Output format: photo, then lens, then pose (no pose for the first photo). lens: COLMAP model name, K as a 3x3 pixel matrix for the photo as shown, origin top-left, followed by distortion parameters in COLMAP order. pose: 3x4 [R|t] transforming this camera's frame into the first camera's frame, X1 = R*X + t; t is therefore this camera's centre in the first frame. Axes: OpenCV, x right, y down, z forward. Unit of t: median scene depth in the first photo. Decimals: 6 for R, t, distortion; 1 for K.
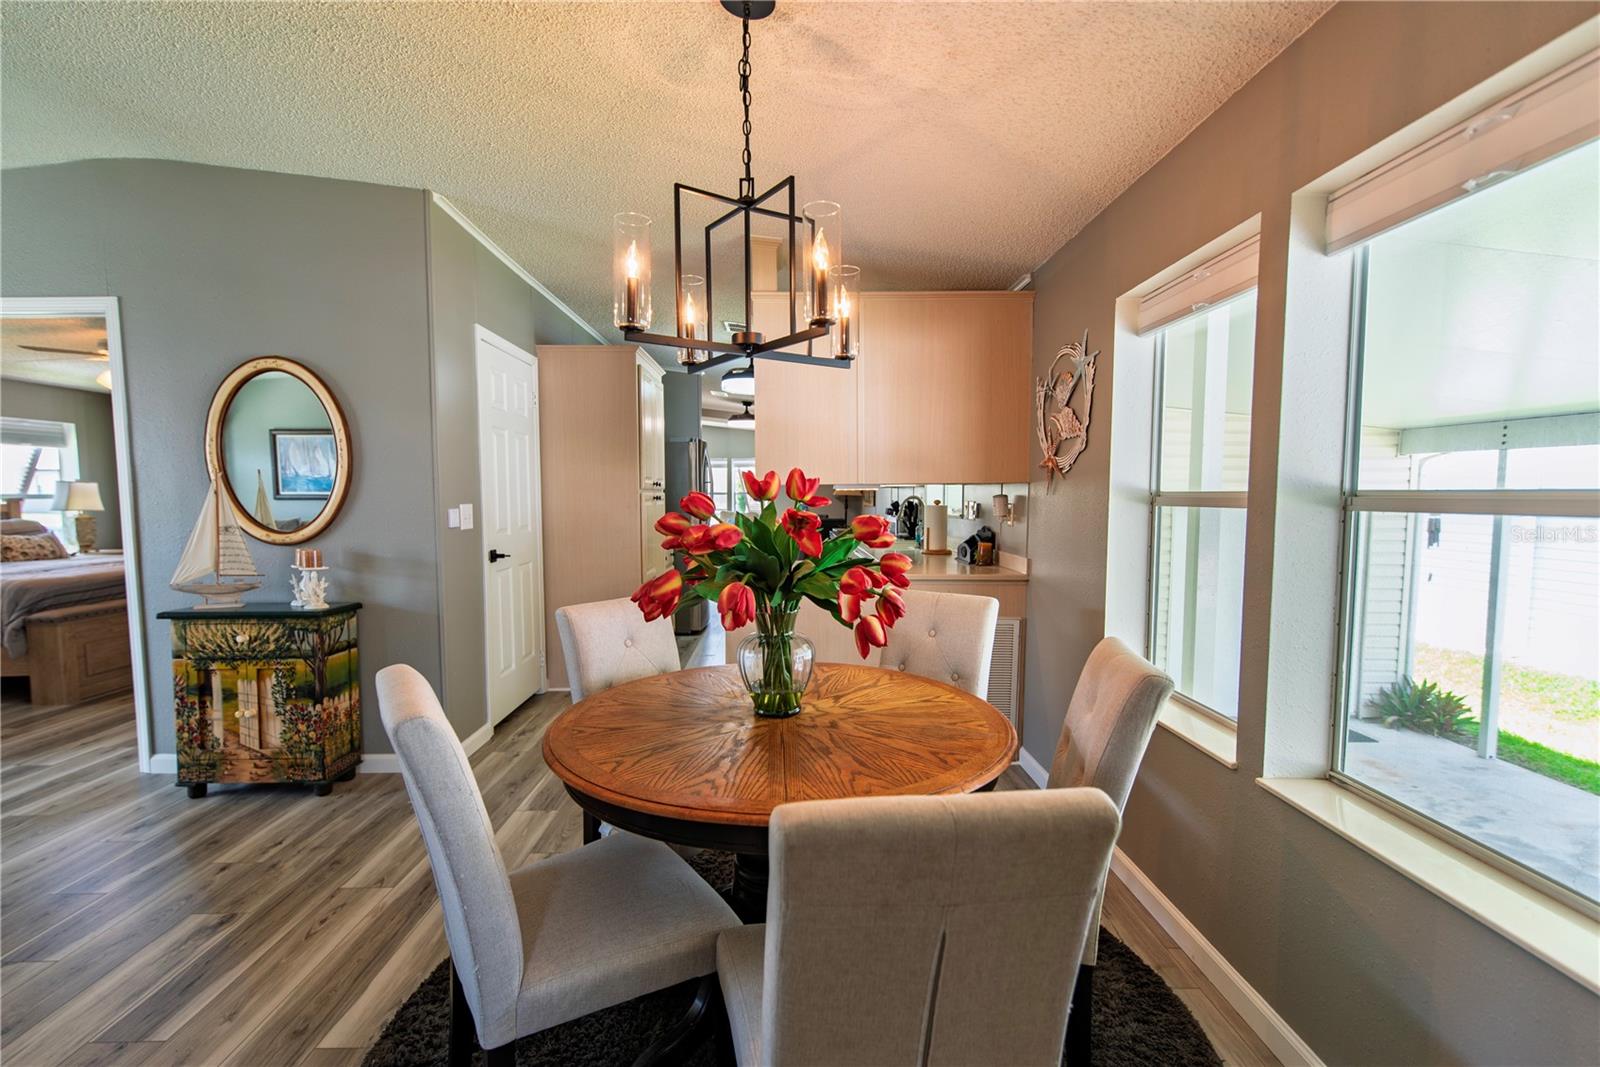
lens RADIAL K [[704.4, 0, 798.4], [0, 704.4, 542.1], [0, 0, 1]] dist [0.001967, 0.000566]
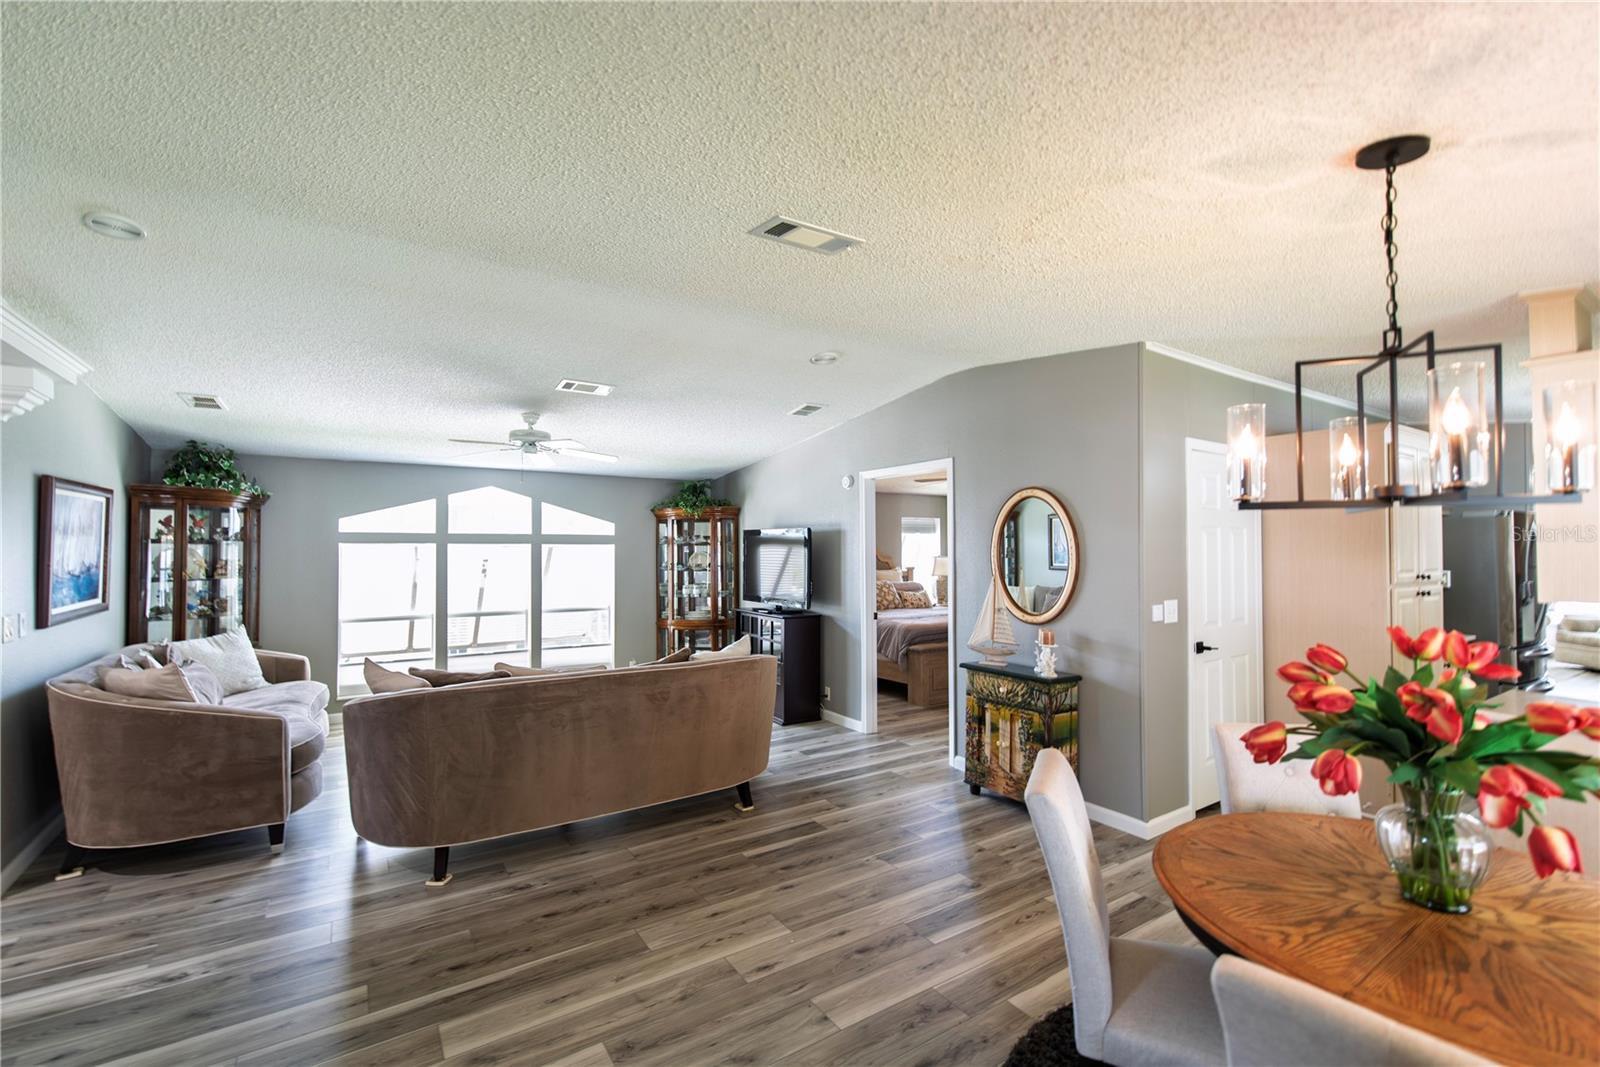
lens RADIAL K [[686.5, 0, 796.8], [0, 686.5, 536.0], [0, 0, 1]] dist [0.000718, -0.000538]
pose [[0.529814, -0.013259, -0.848010, 0.162952], [-0.060380, 0.996751, -0.053309, -0.071399], [0.845962, 0.079446, 0.527292, -0.099811]]
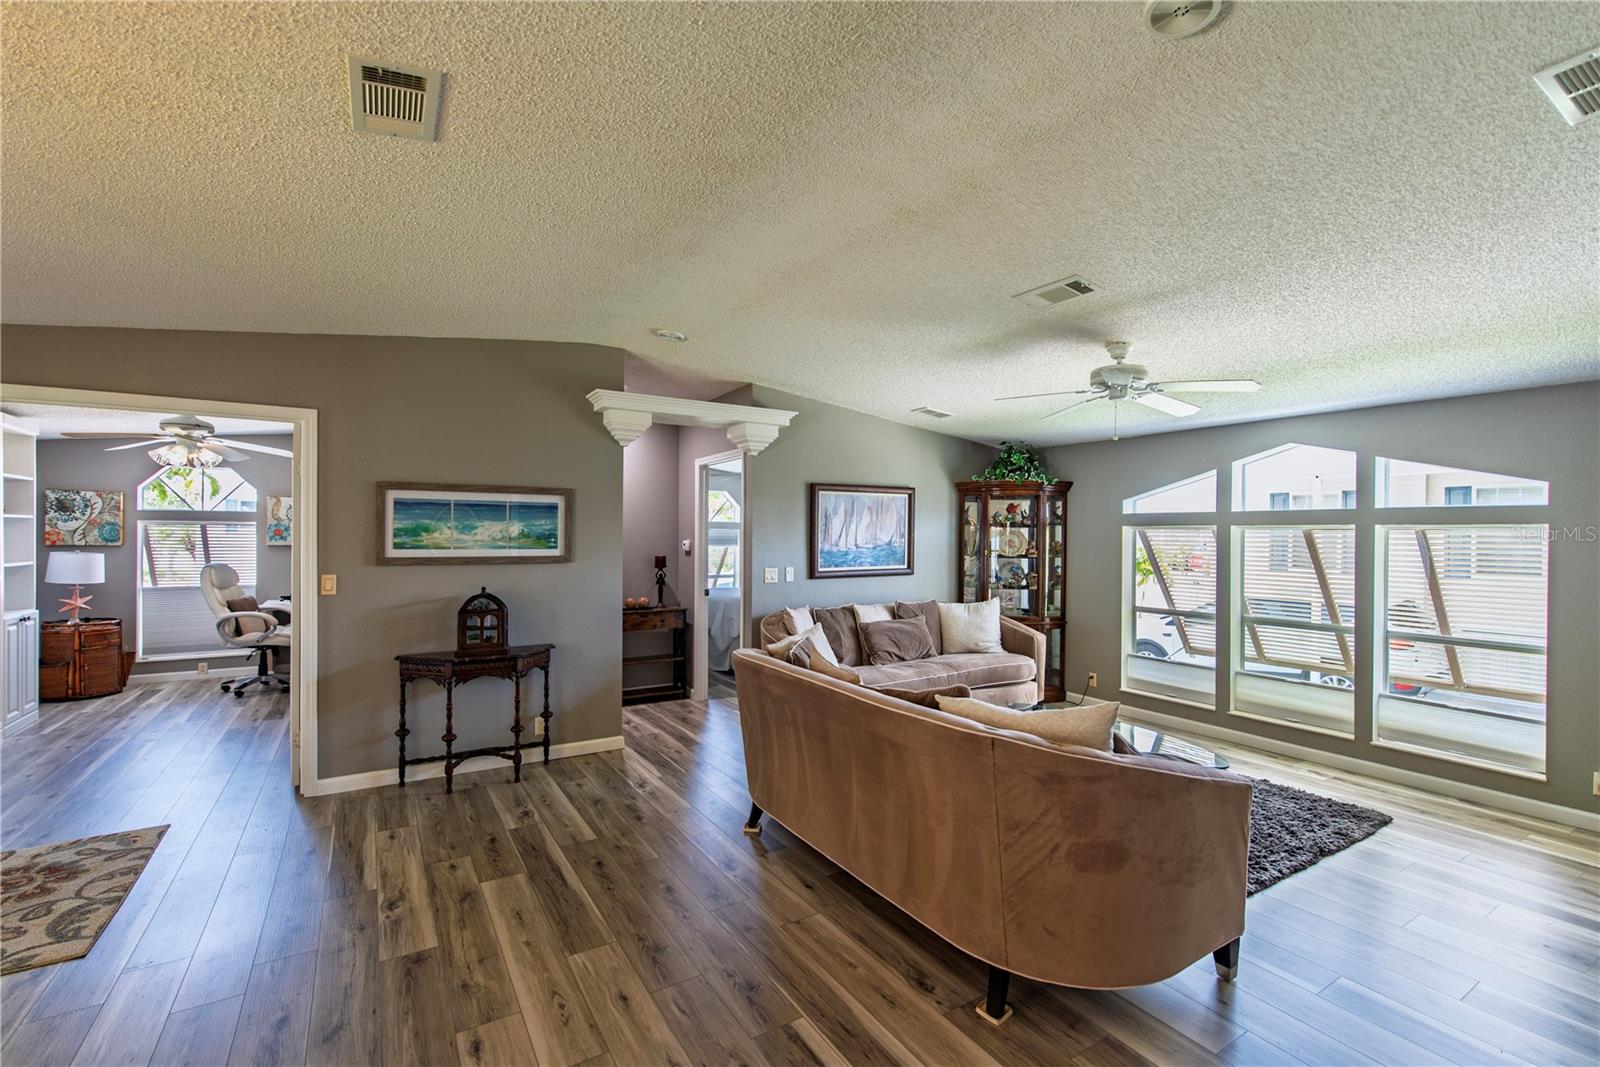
lens RADIAL K [[696.8, 0, 799.1], [0, 696.8, 539.5], [0, 0, 1]] dist [0.002820, 0.000186]
pose [[-0.859998, -0.000709, -0.510297, -0.499734], [-0.041769, 0.996741, 0.069007, -0.136235], [0.508586, 0.080660, -0.857225, 1.046277]]
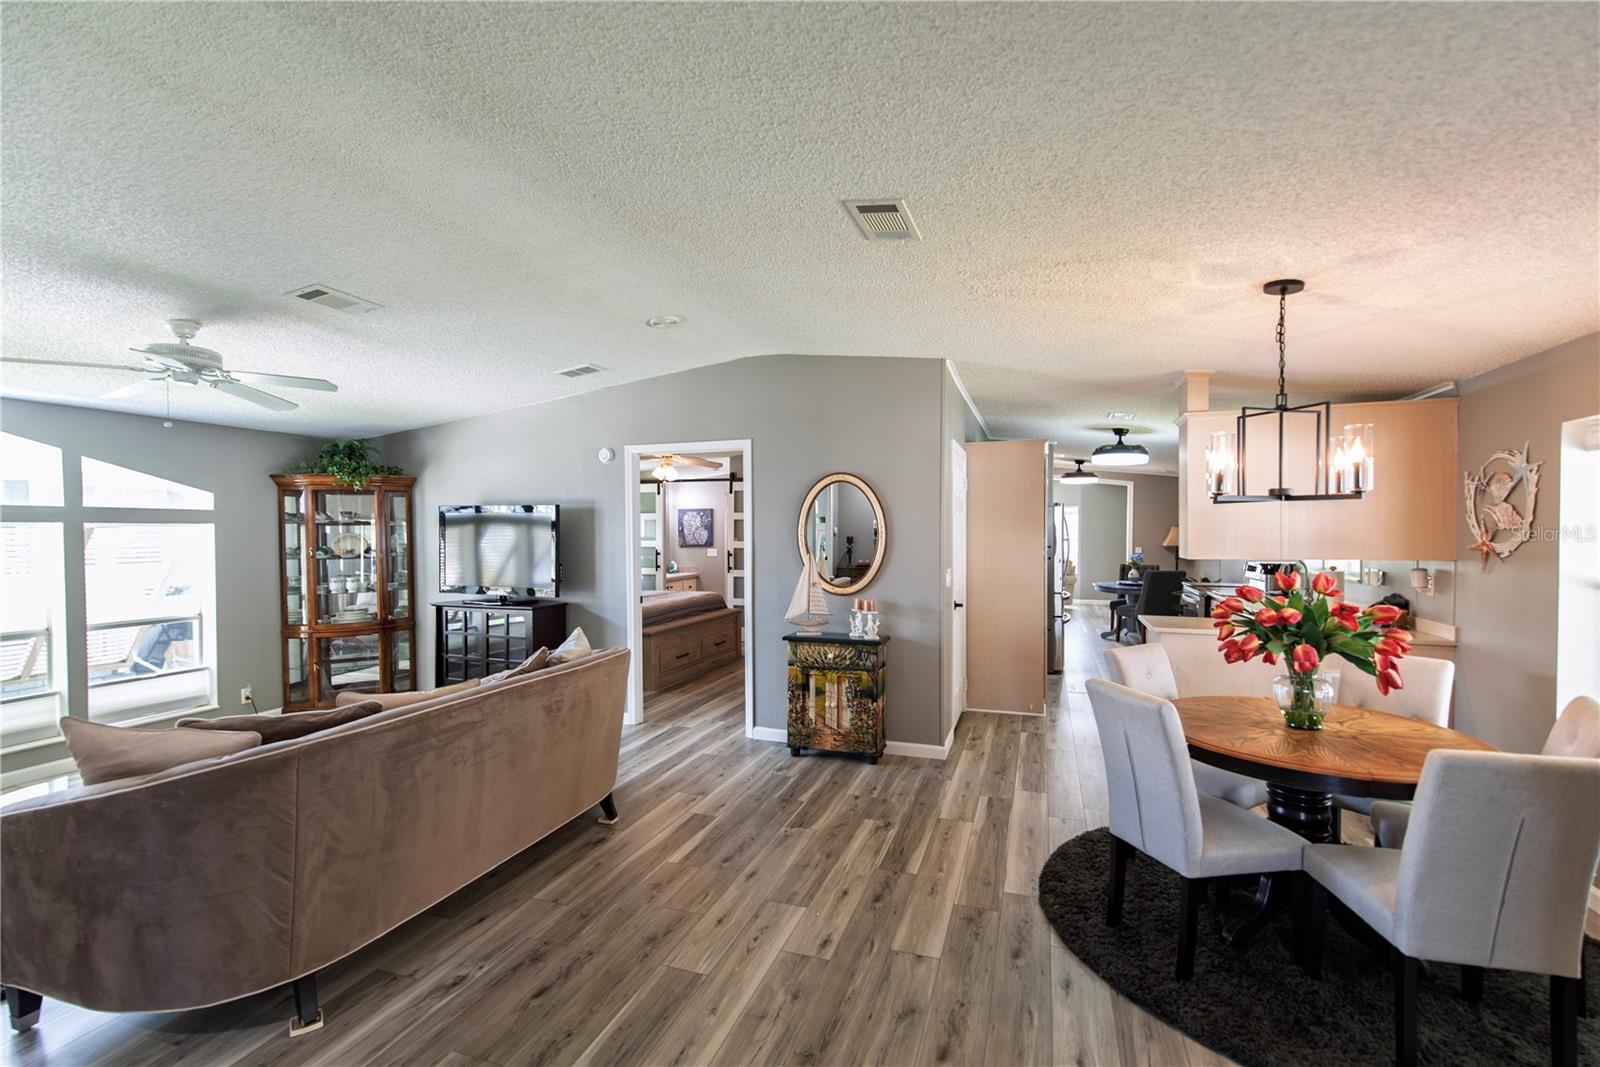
lens RADIAL K [[710.7, 0, 801.3], [0, 710.7, 540.5], [0, 0, 1]] dist [0.000898, -0.000089]
pose [[0.938969, 0.005333, -0.343962, -0.305974], [-0.023731, 0.998502, -0.049301, -0.038393], [0.343183, 0.054454, 0.937689, -0.505333]]
